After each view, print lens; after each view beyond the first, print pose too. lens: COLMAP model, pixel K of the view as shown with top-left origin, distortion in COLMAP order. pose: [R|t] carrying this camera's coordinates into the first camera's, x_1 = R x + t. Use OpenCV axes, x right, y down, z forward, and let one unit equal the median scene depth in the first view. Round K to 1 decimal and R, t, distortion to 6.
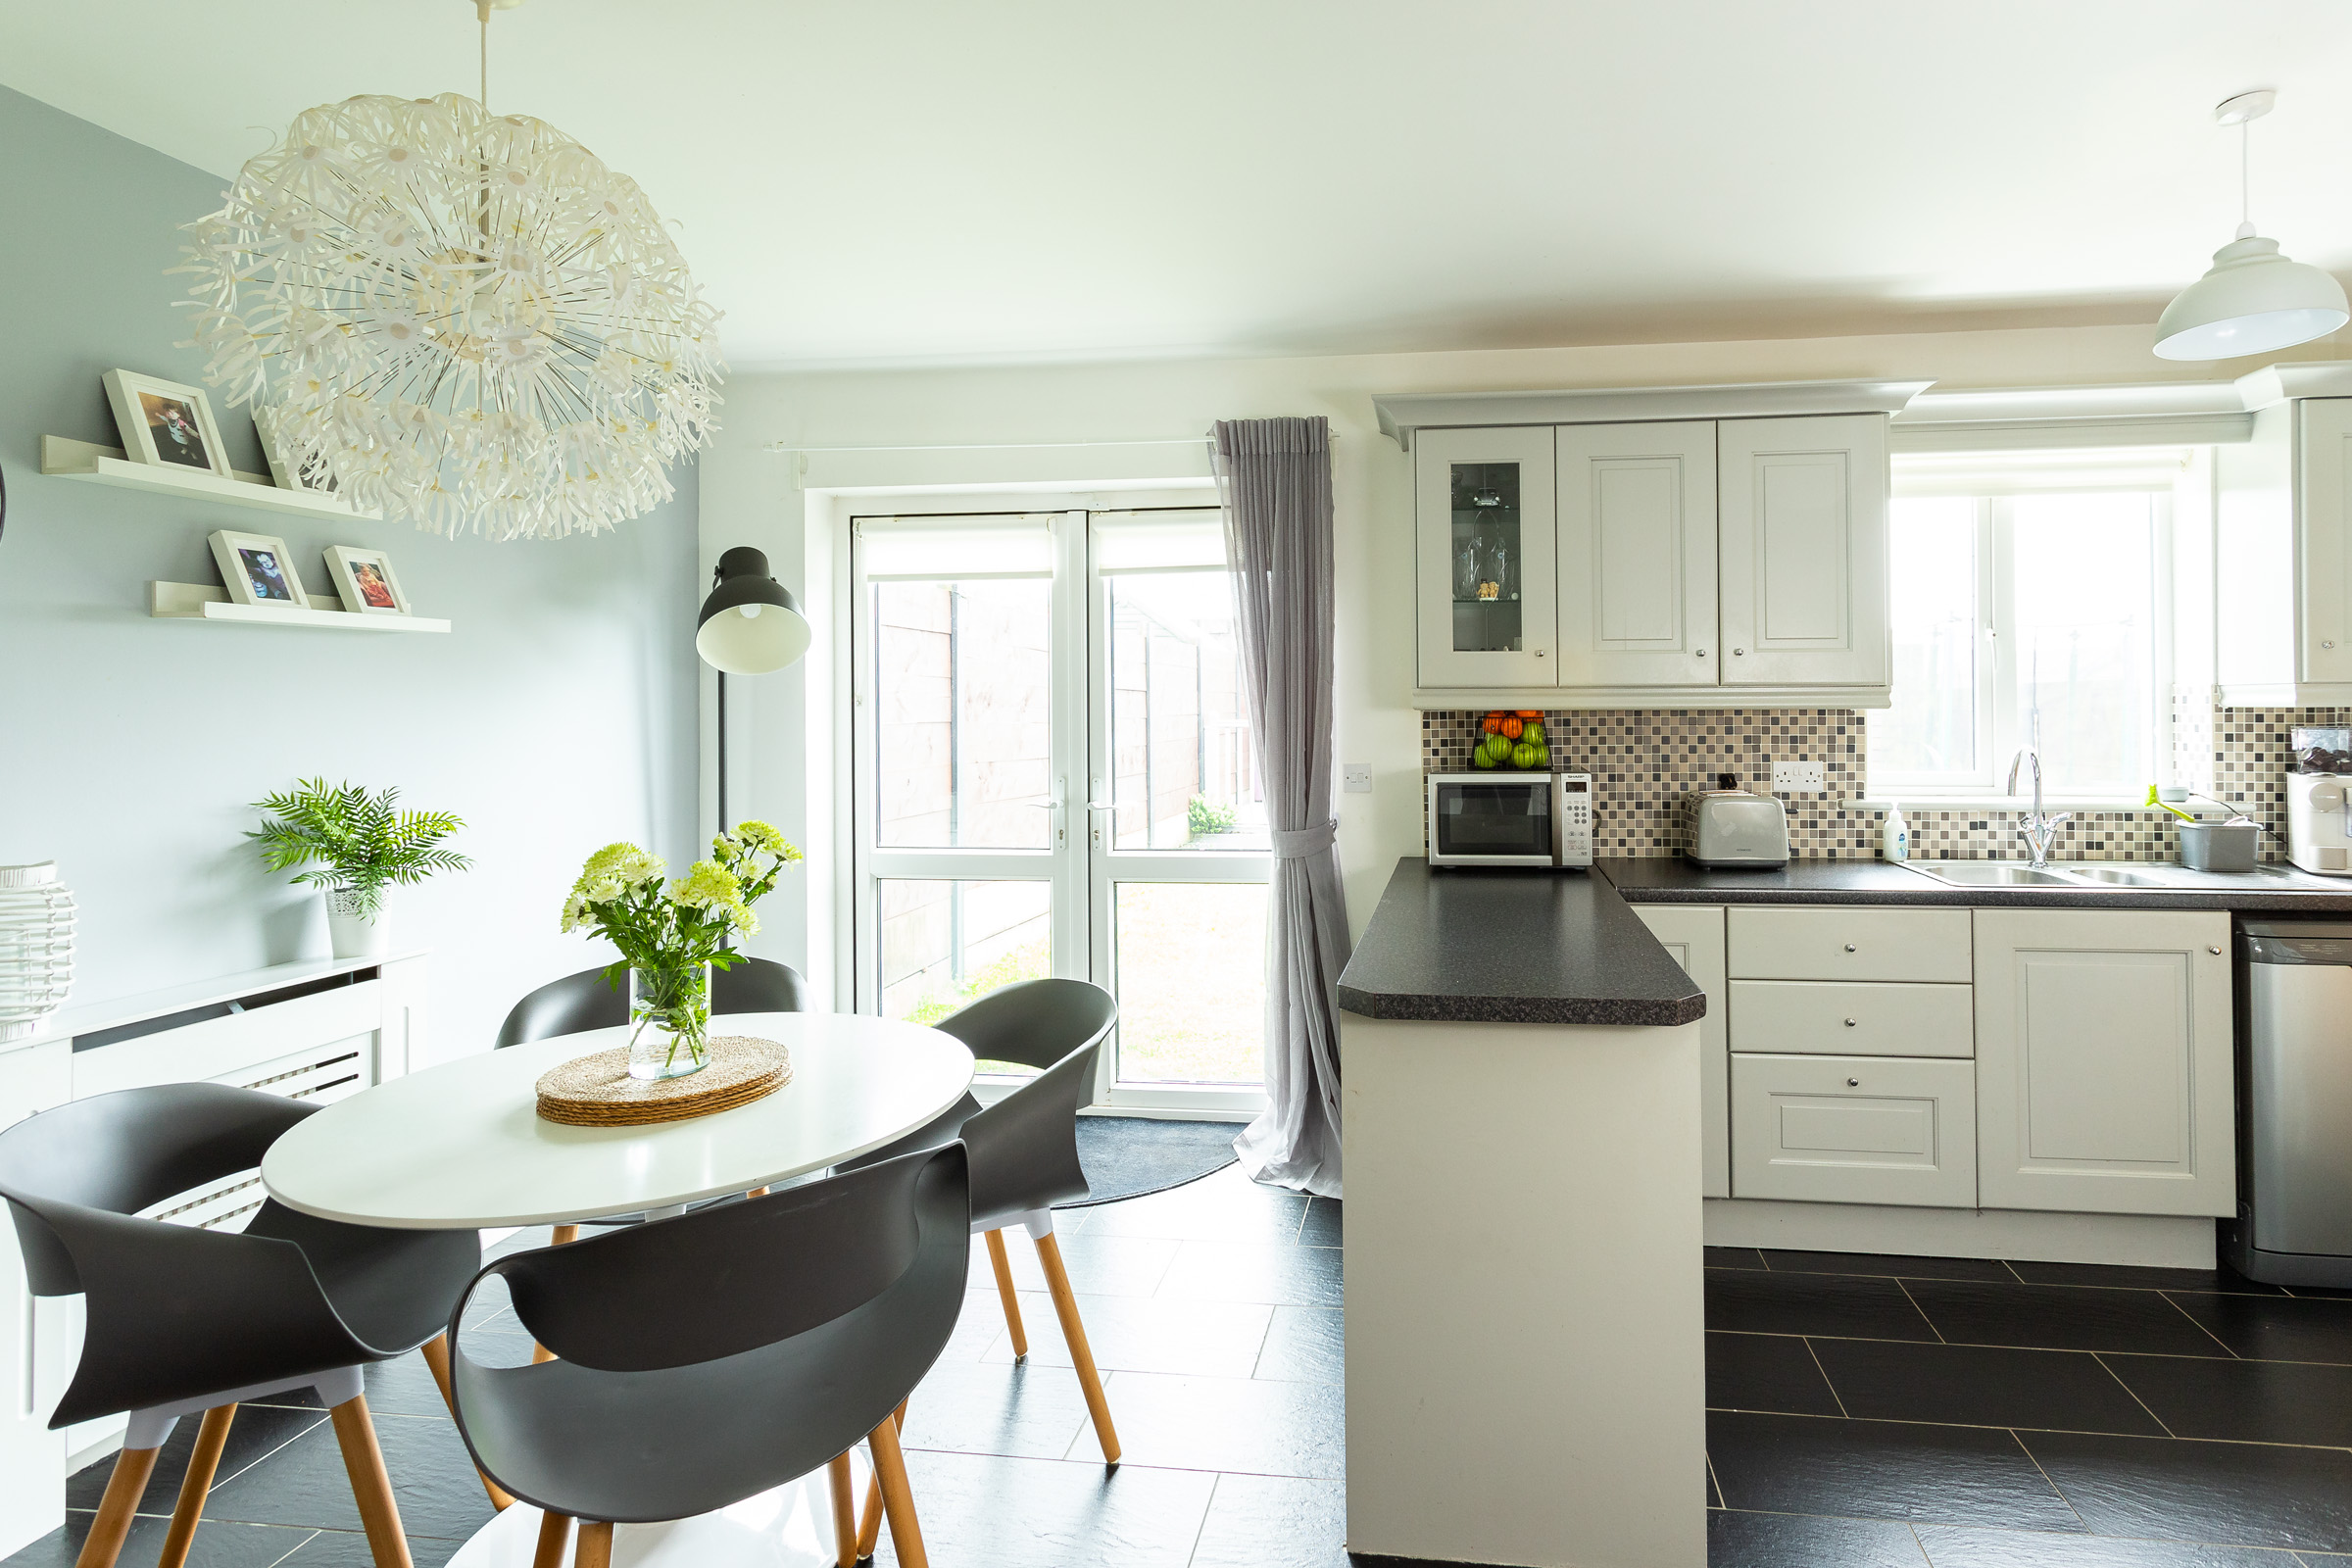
lens RADIAL K [[1223.8, 0, 1303.8], [0, 1223.8, 708.6], [0, 0, 1]] dist [0.003215, 0.002255]
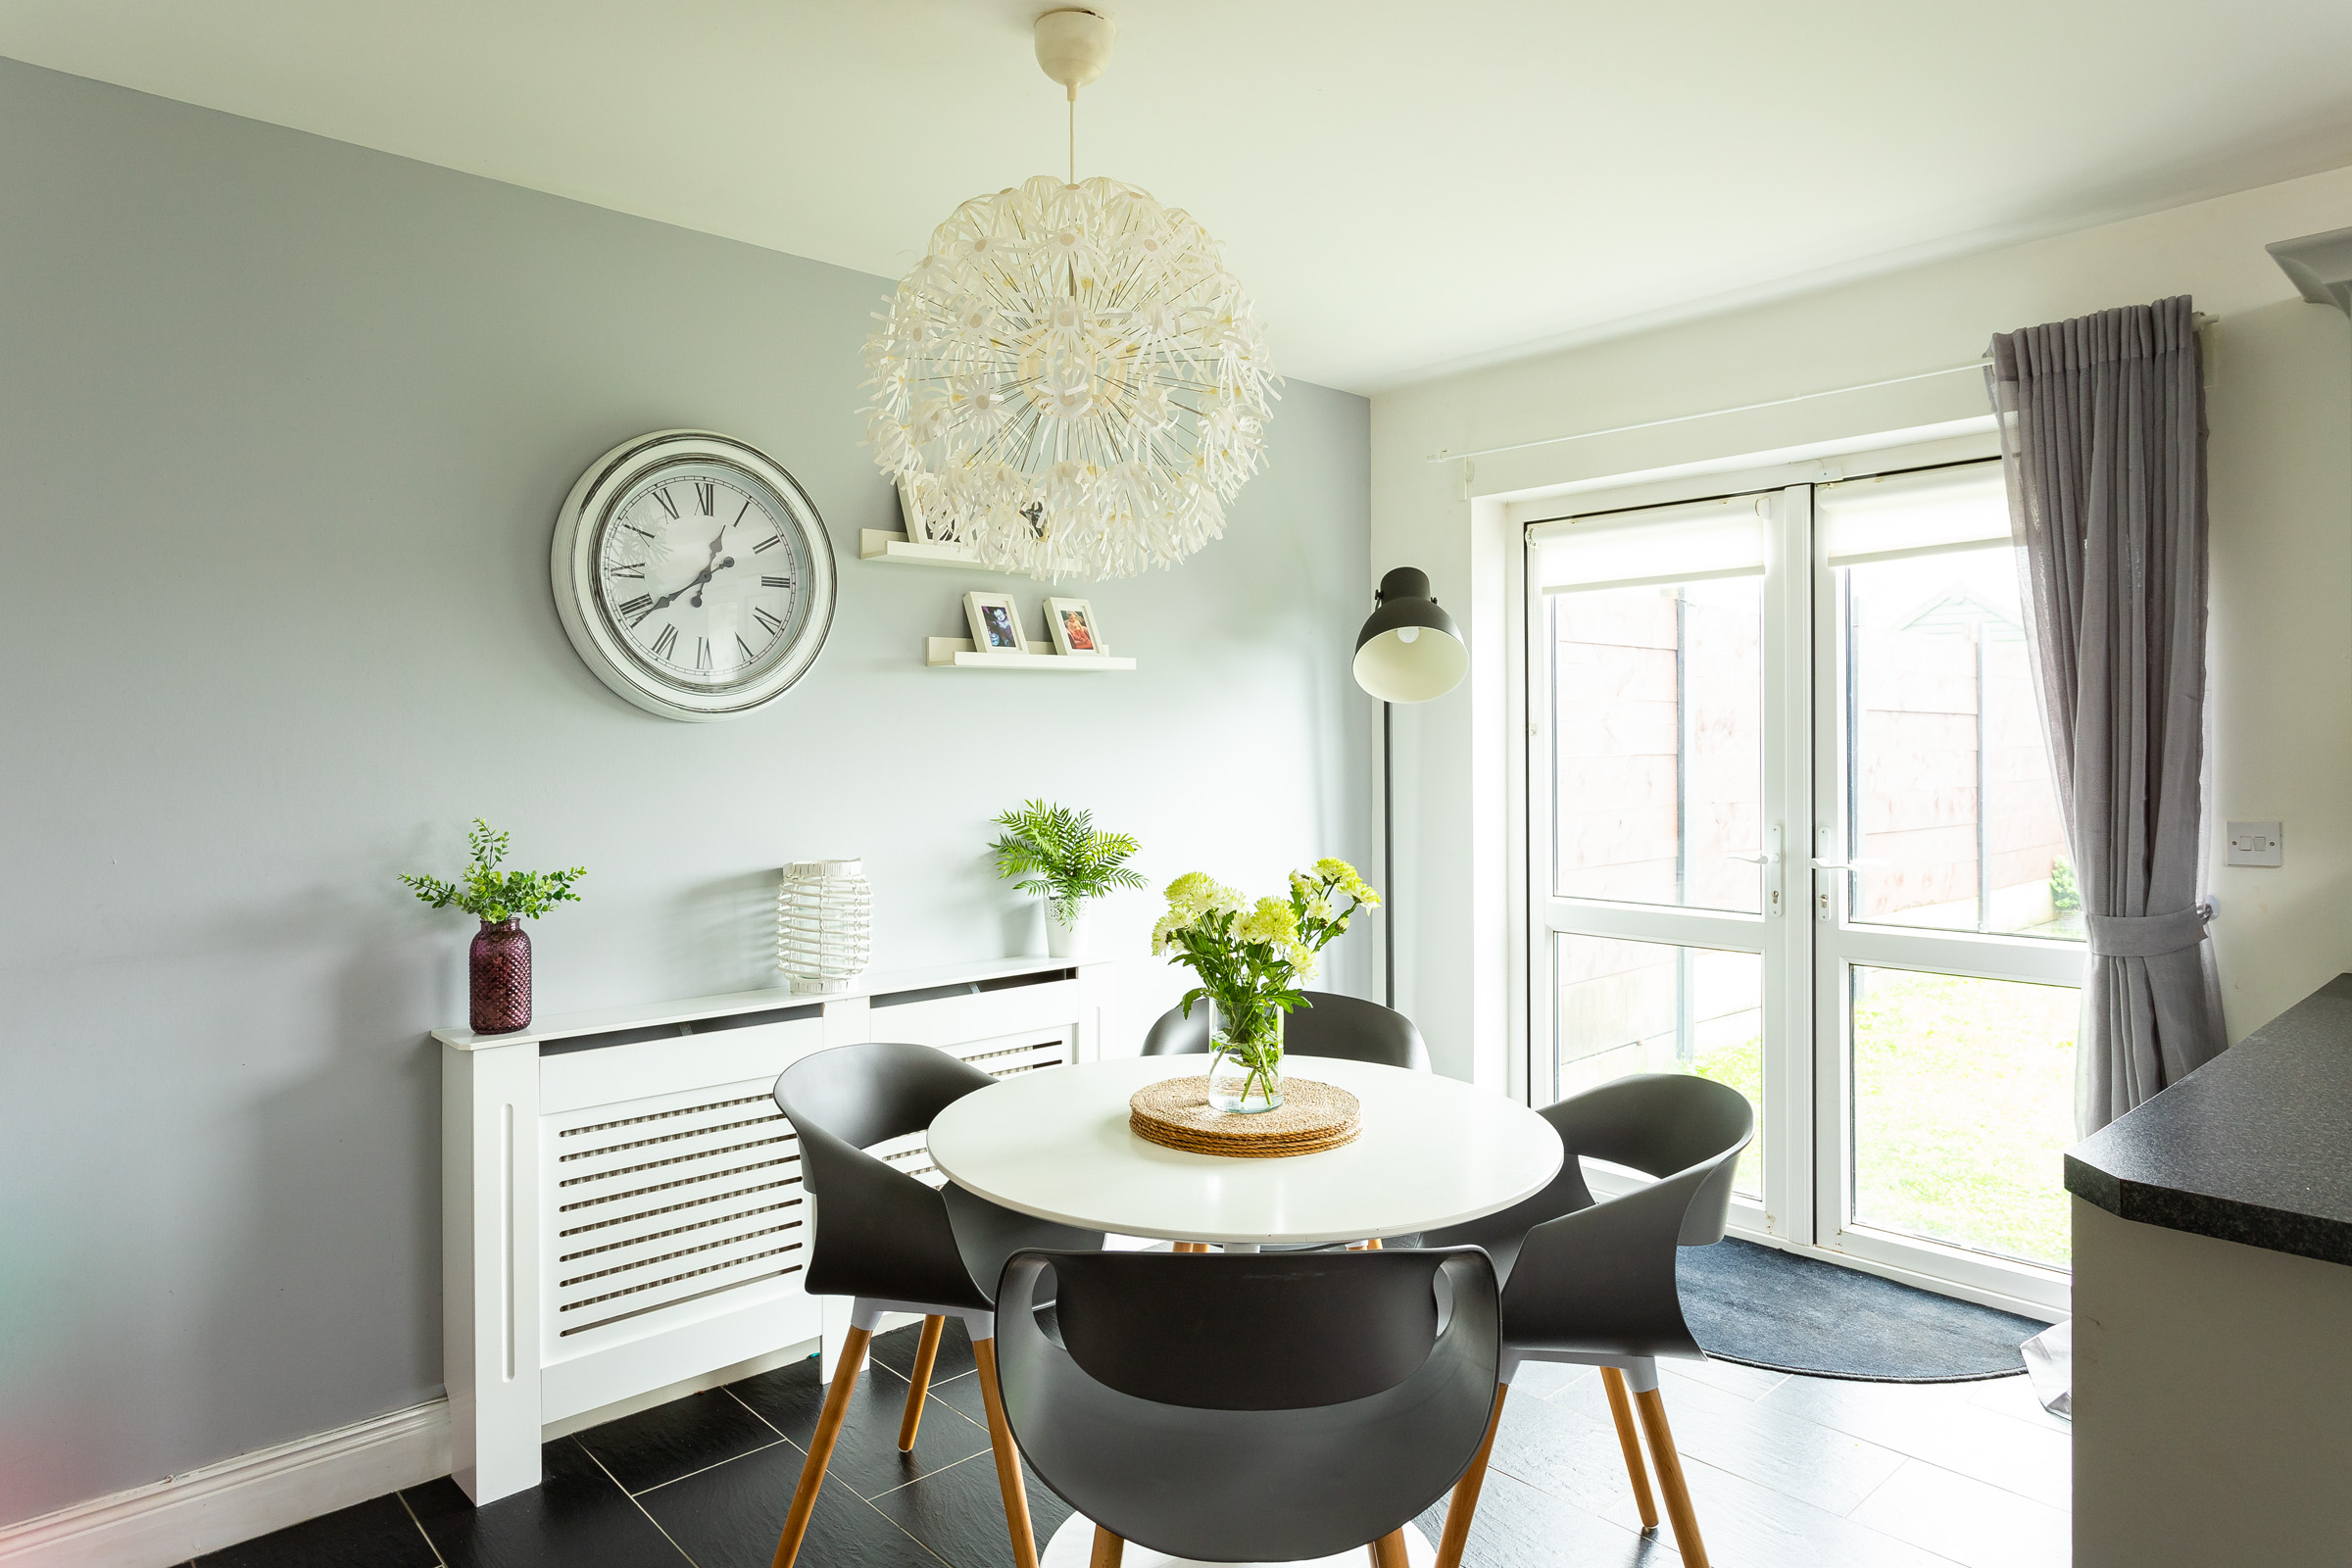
lens RADIAL K [[1366.8, 0, 1109.0], [0, 1366.8, 758.0], [0, 0, 1]] dist [-0.008102, -0.000338]
pose [[0.744426, 0.008180, -0.667655, 0.107664], [0.001810, 0.999897, 0.014270, -0.001097], [0.667703, -0.011831, 0.744334, 0.086434]]
